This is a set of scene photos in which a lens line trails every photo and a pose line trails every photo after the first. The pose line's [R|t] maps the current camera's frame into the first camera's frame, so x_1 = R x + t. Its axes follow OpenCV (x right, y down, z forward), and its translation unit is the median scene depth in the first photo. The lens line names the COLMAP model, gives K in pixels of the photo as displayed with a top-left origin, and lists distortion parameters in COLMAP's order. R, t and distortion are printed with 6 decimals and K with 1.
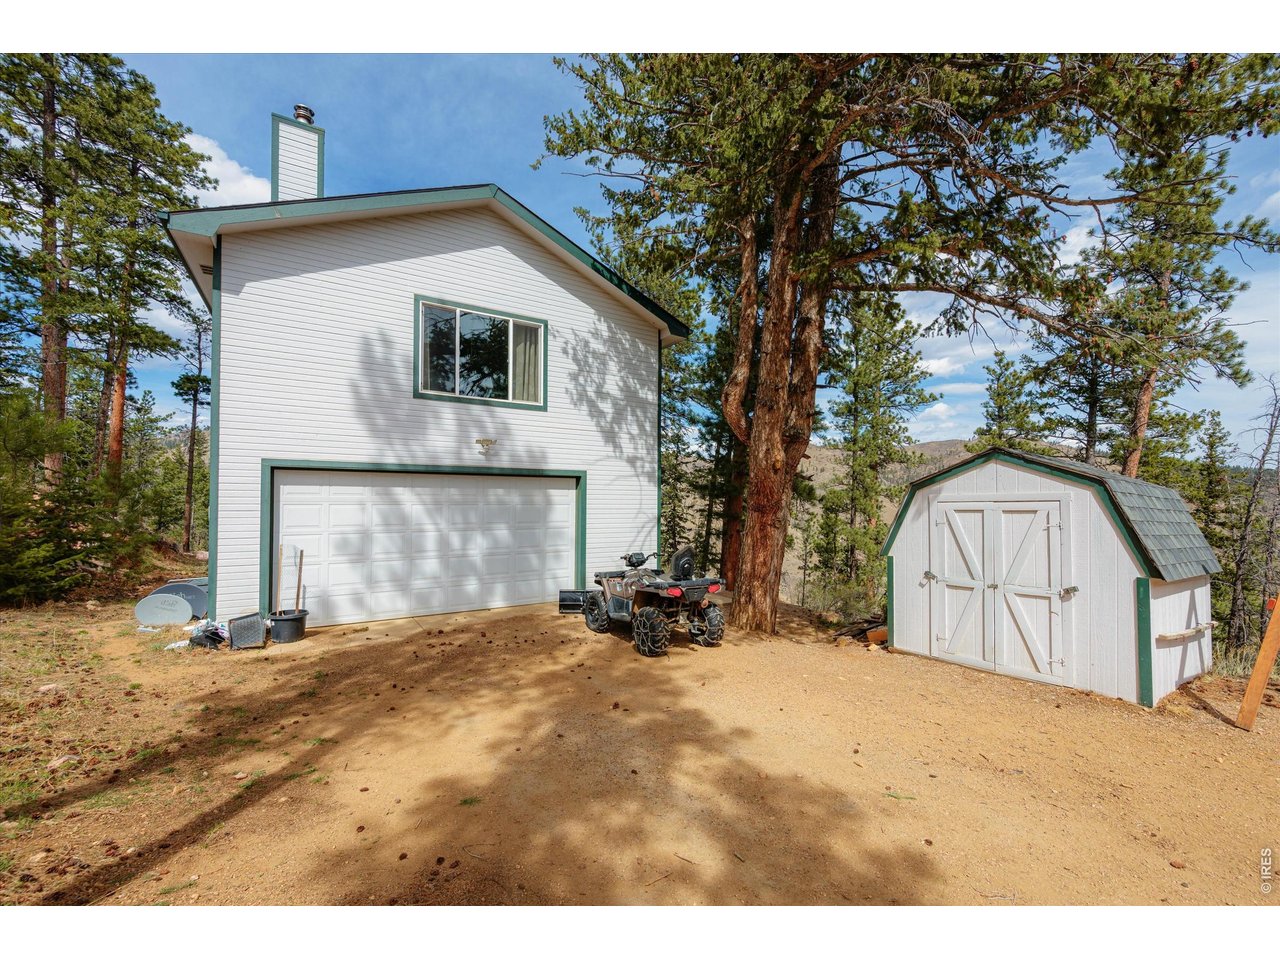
lens RADIAL K [[507.8, 0, 643.4], [0, 507.8, 474.8], [0, 0, 1]] dist [-0.001755, -0.000296]
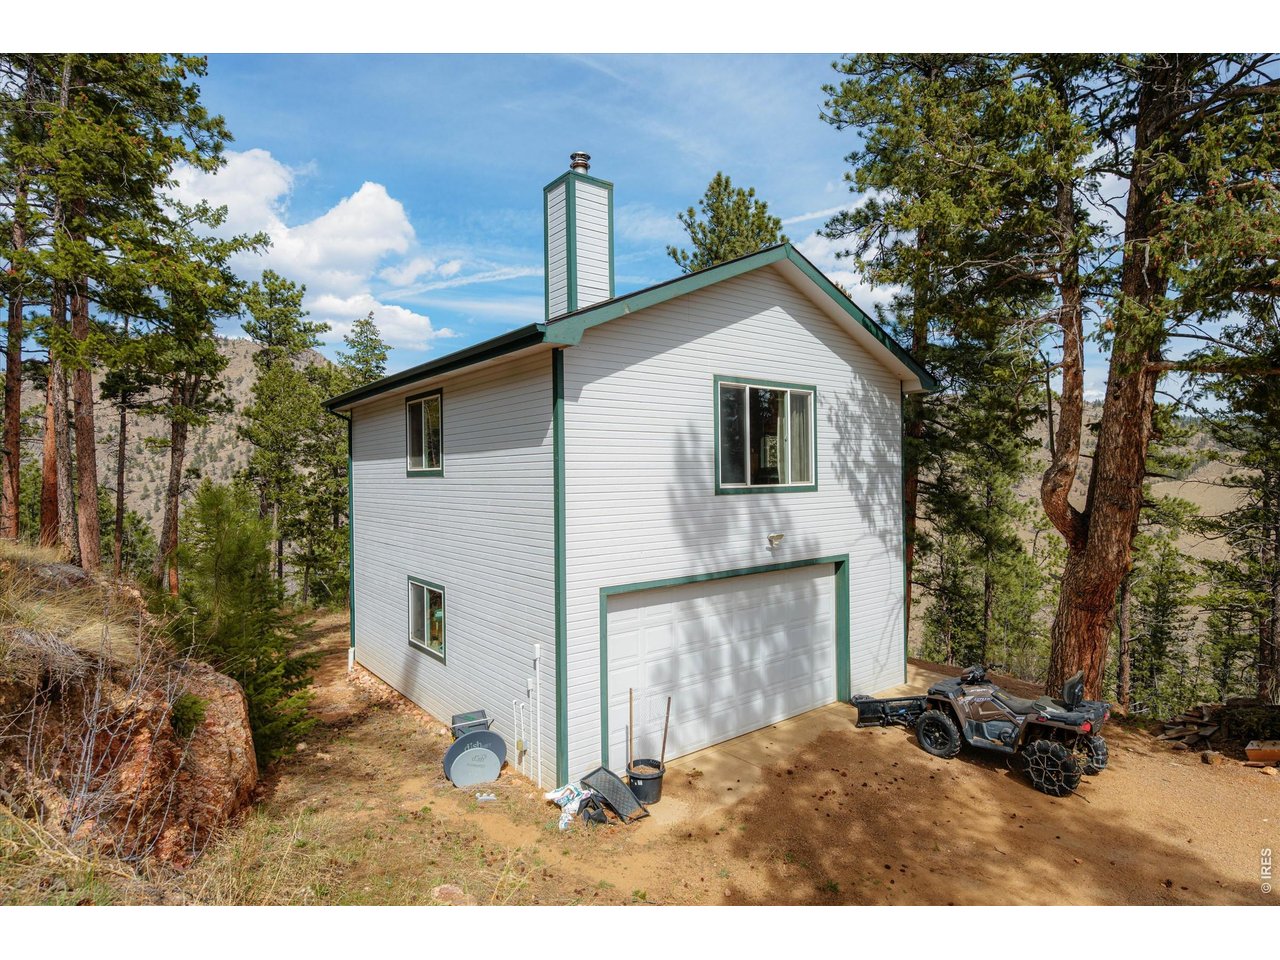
lens RADIAL K [[651.2, 0, 640.1], [0, 651.2, 447.0], [0, 0, 1]] dist [-0.004236, -0.000529]
pose [[0.995749, -0.014549, 0.090955, -0.600049], [0.014391, 0.999894, 0.002385, -0.210209], [-0.090980, -0.001066, 0.995852, -0.080277]]
